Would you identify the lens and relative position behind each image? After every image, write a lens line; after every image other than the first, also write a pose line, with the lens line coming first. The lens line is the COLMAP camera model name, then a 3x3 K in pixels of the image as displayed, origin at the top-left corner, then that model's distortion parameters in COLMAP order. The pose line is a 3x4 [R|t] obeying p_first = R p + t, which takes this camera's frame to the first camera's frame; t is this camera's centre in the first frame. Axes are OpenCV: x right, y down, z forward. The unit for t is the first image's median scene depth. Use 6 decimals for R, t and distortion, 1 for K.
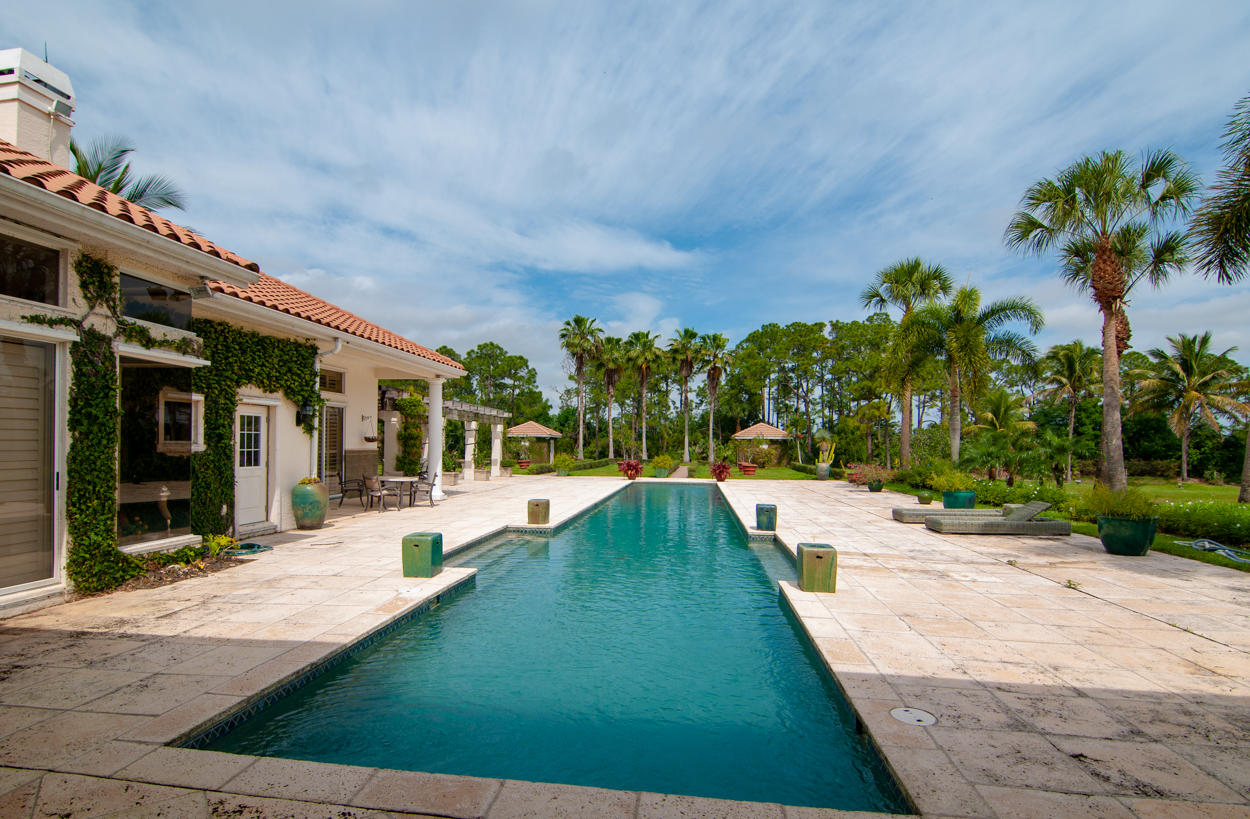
lens RADIAL K [[691.5, 0, 554.5], [0, 691.5, 434.0], [0, 0, 1]] dist [-0.011422, -0.007319]
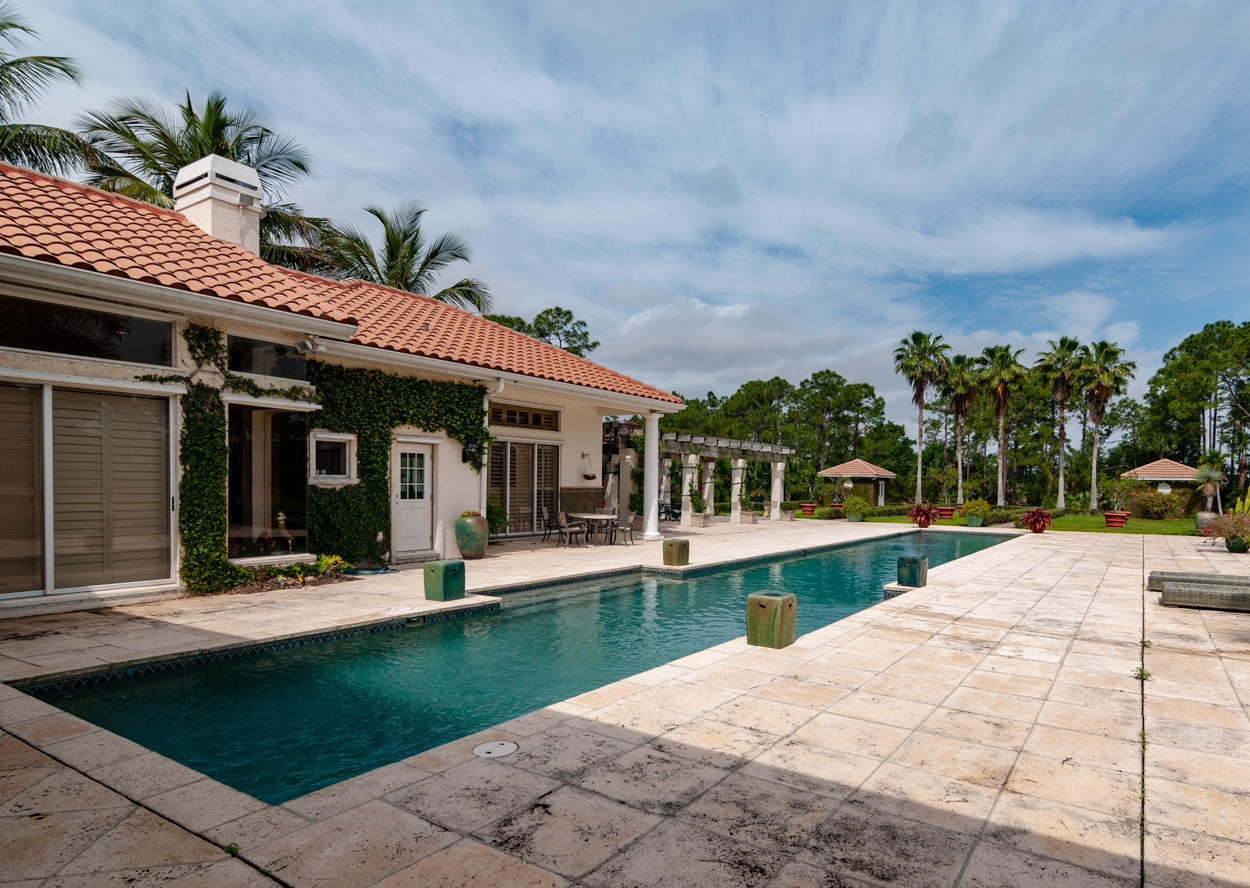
lens RADIAL K [[760.2, 0, 618.9], [0, 760.2, 506.8], [0, 0, 1]] dist [0.005026, -0.002871]
pose [[0.904489, 0.018125, -0.426113, 0.369789], [-0.000531, 0.999144, 0.041371, 0.008382], [0.426498, -0.037193, 0.903724, 0.038717]]
